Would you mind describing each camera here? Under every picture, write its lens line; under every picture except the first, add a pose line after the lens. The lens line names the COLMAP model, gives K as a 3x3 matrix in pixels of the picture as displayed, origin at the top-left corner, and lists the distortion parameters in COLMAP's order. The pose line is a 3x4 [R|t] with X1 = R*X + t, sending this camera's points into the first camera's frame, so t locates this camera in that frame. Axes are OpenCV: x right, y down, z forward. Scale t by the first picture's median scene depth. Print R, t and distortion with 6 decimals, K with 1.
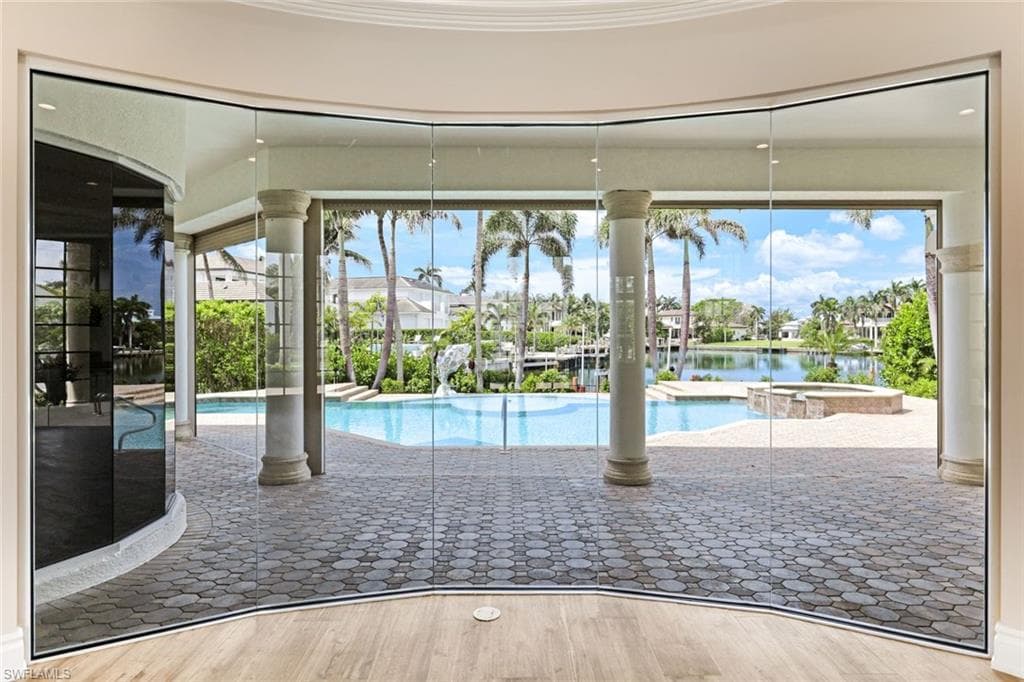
lens RADIAL K [[578.3, 0, 514.1], [0, 578.3, 335.7], [0, 0, 1]] dist [0.010981, 0.000749]
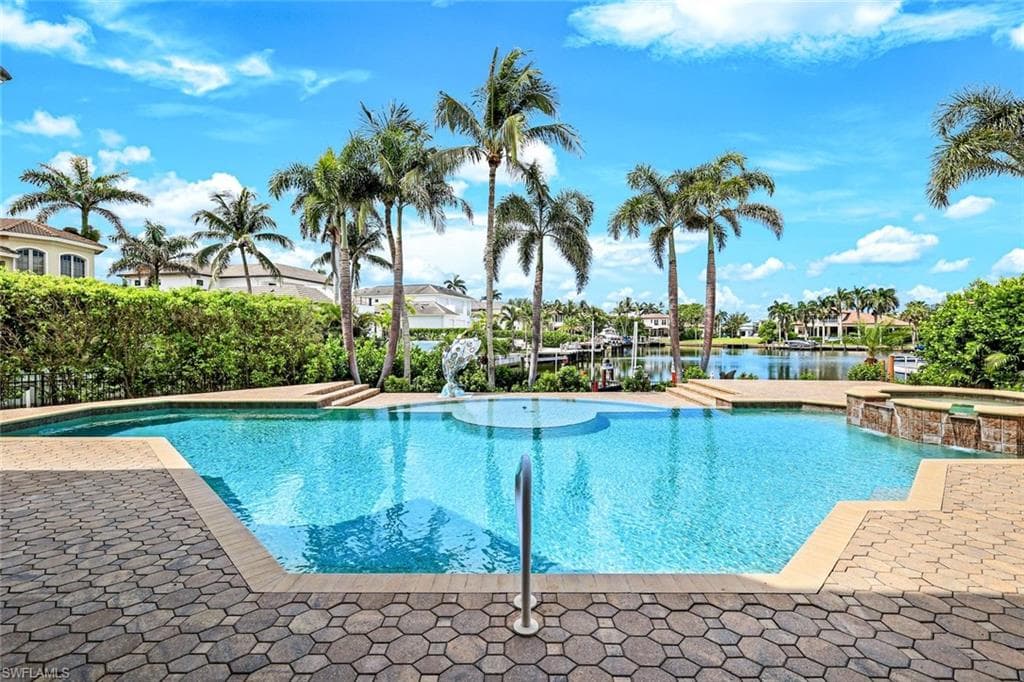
lens RADIAL K [[446.5, 0, 517.0], [0, 446.5, 333.7], [0, 0, 1]] dist [0.008341, 0.000308]
pose [[0.999879, -0.001207, -0.015524, -0.003740], [0.001157, 0.999994, -0.003251, 0.005127], [0.015527, 0.003233, 0.999874, 0.158582]]
